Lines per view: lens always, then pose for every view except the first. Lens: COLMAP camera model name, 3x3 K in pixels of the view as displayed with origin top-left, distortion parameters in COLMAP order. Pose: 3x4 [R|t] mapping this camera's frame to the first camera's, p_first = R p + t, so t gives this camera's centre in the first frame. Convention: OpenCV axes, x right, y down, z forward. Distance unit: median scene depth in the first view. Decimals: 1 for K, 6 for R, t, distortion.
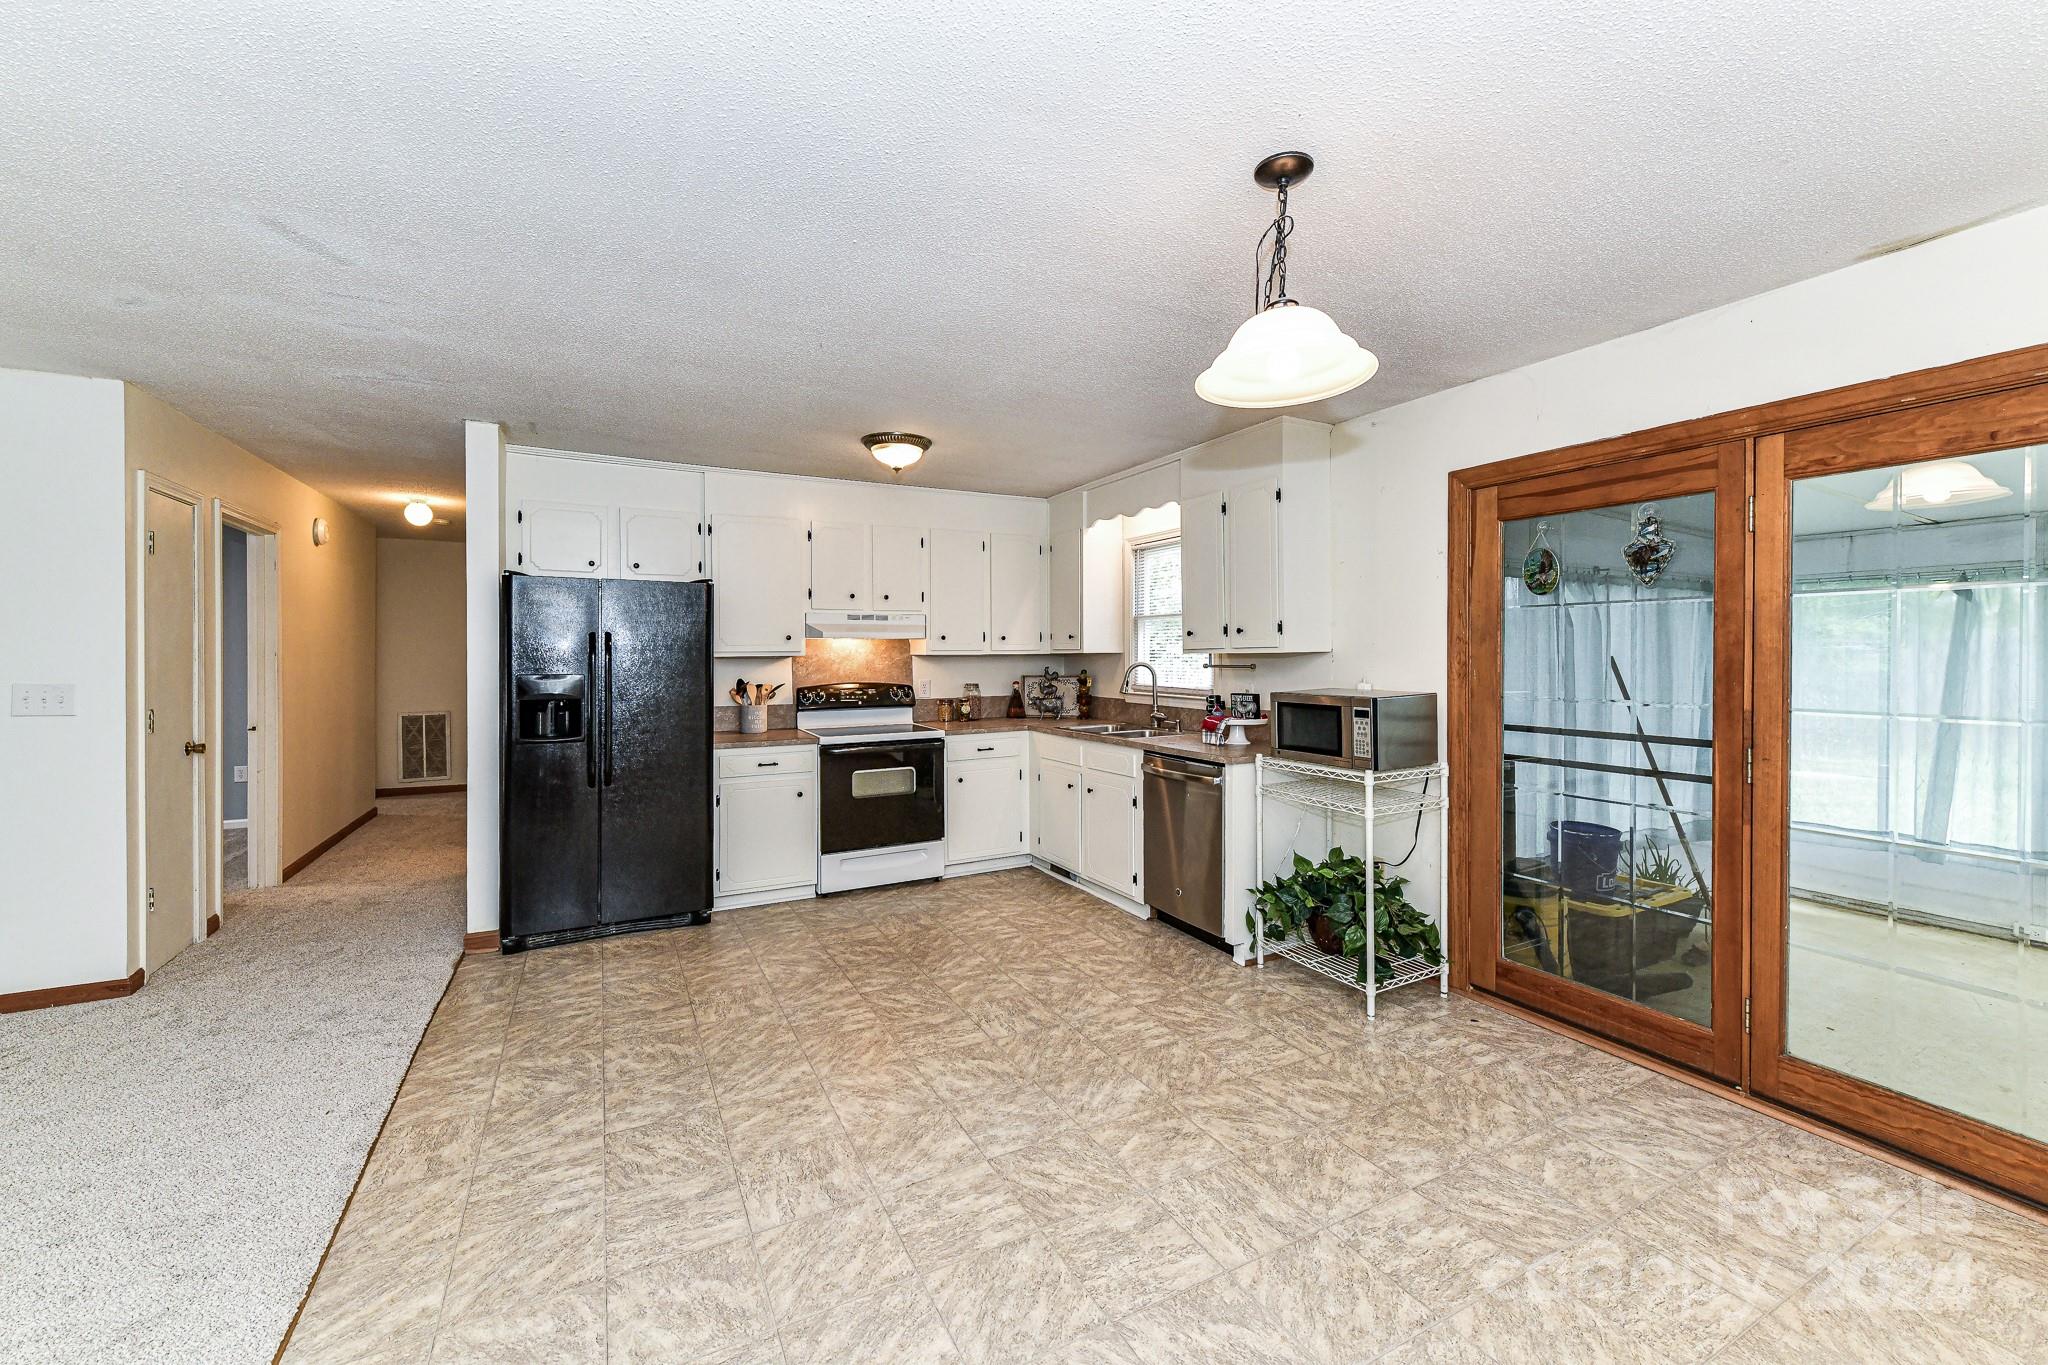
lens RADIAL K [[816.8, 0, 1021.2], [0, 816.8, 660.3], [0, 0, 1]] dist [0.001284, -0.000362]
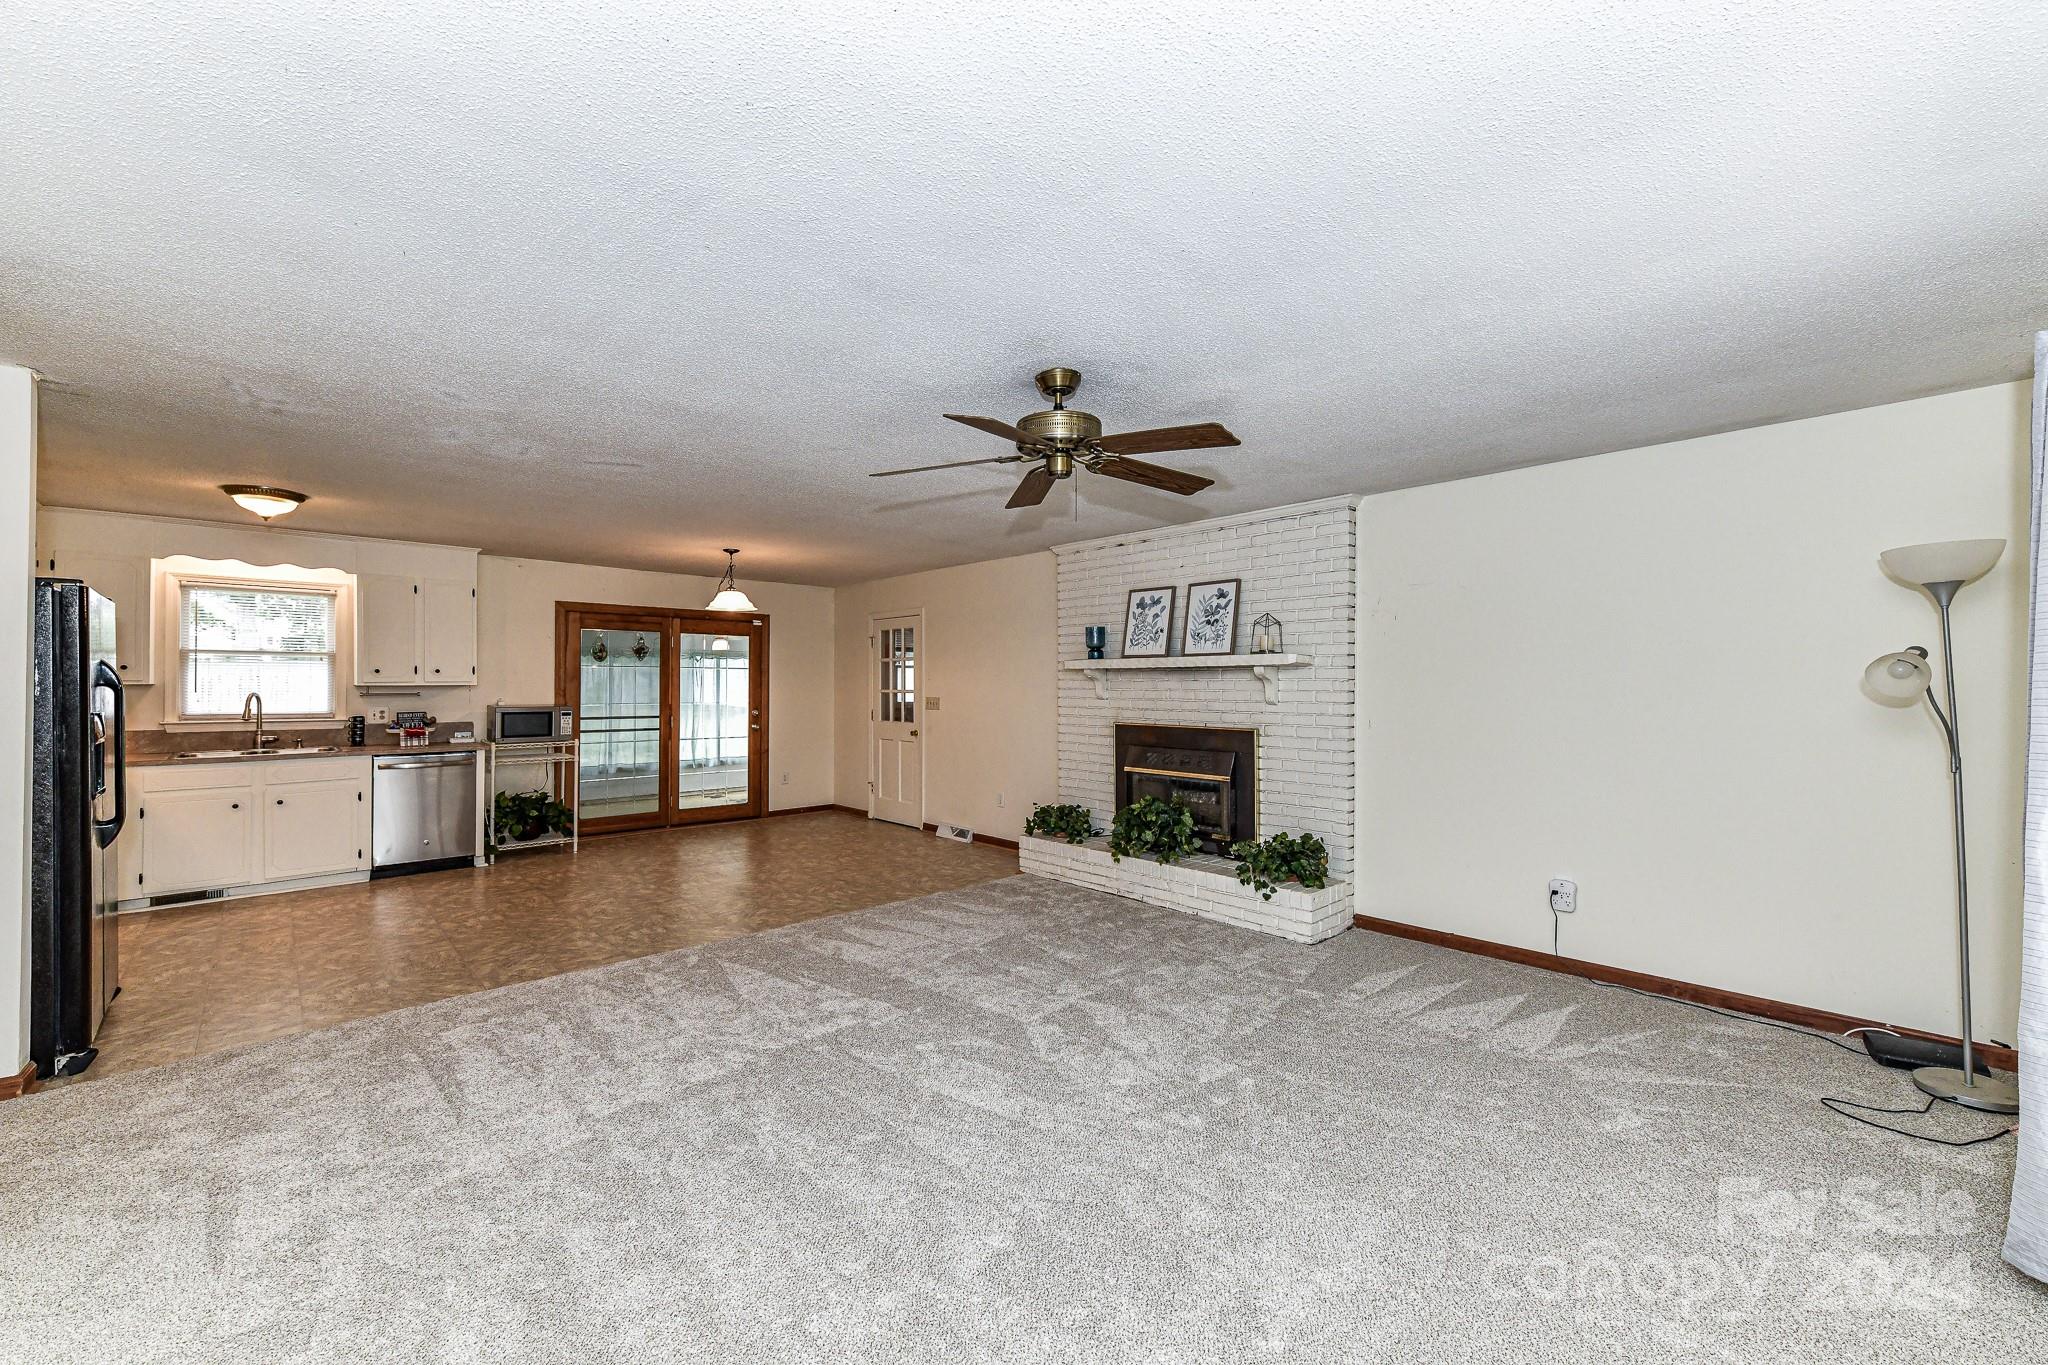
lens RADIAL K [[815.6, 0, 1030.3], [0, 815.6, 682.1], [0, 0, 1]] dist [0.001217, 0.000119]
pose [[-0.269365, 0.003756, 0.963031, -1.608291], [0.005150, 0.999984, -0.002459, -0.005641], [-0.963024, 0.004297, -0.269380, 0.331062]]
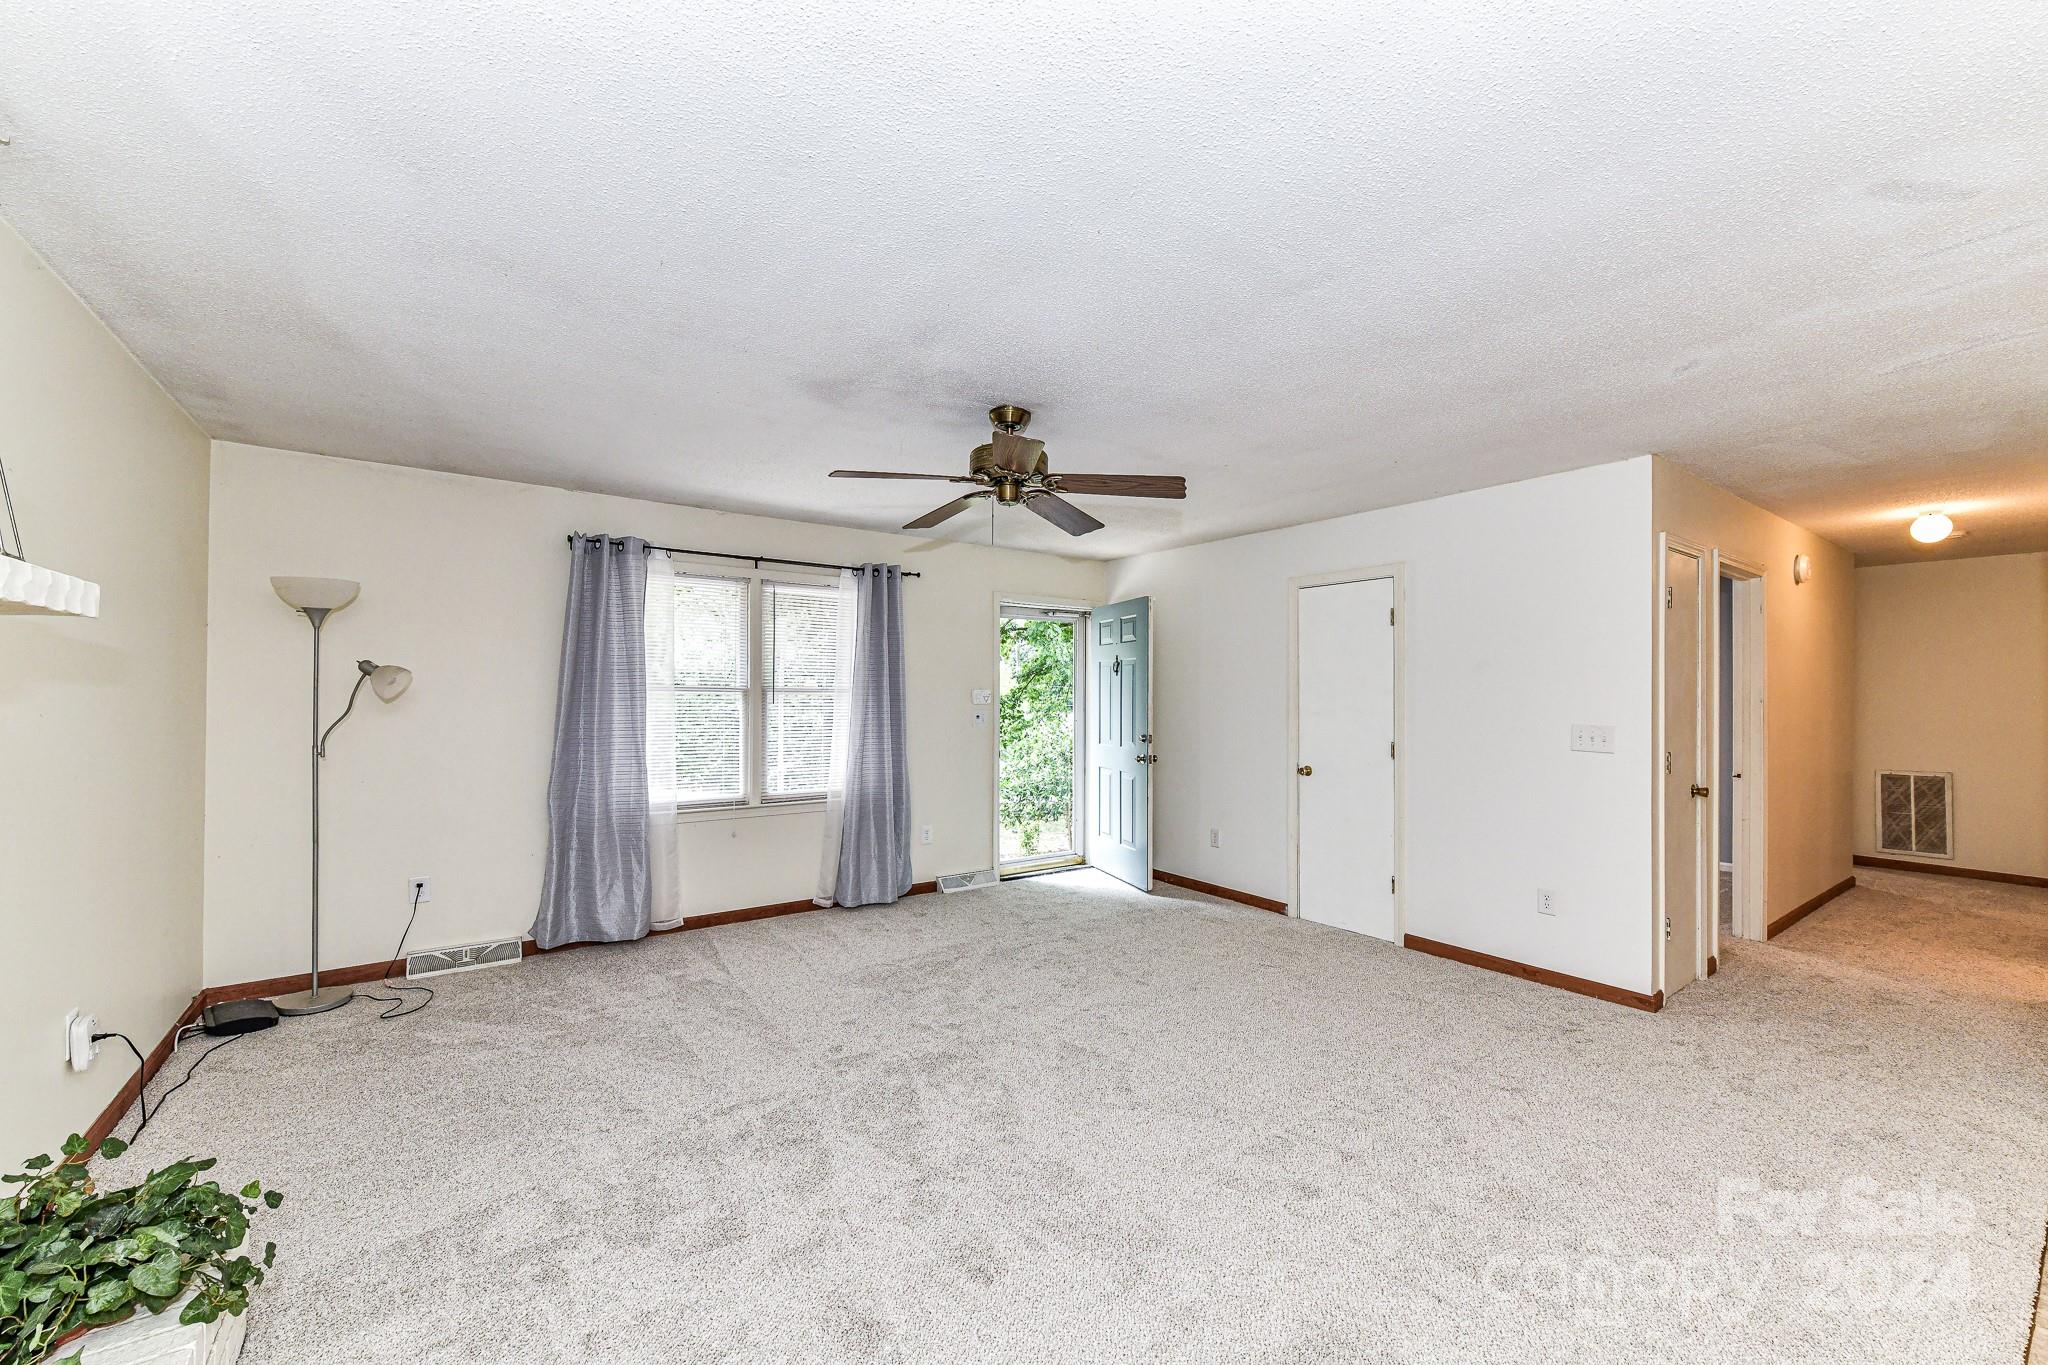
lens RADIAL K [[801.0, 0, 1036.3], [0, 801.0, 689.9], [0, 0, 1]] dist [0.007593, -0.000002]
pose [[0.148481, -0.007229, -0.988889, -0.122541], [-0.011577, 0.999892, -0.009048, -0.002350], [0.988847, 0.012792, 0.148381, 0.013992]]
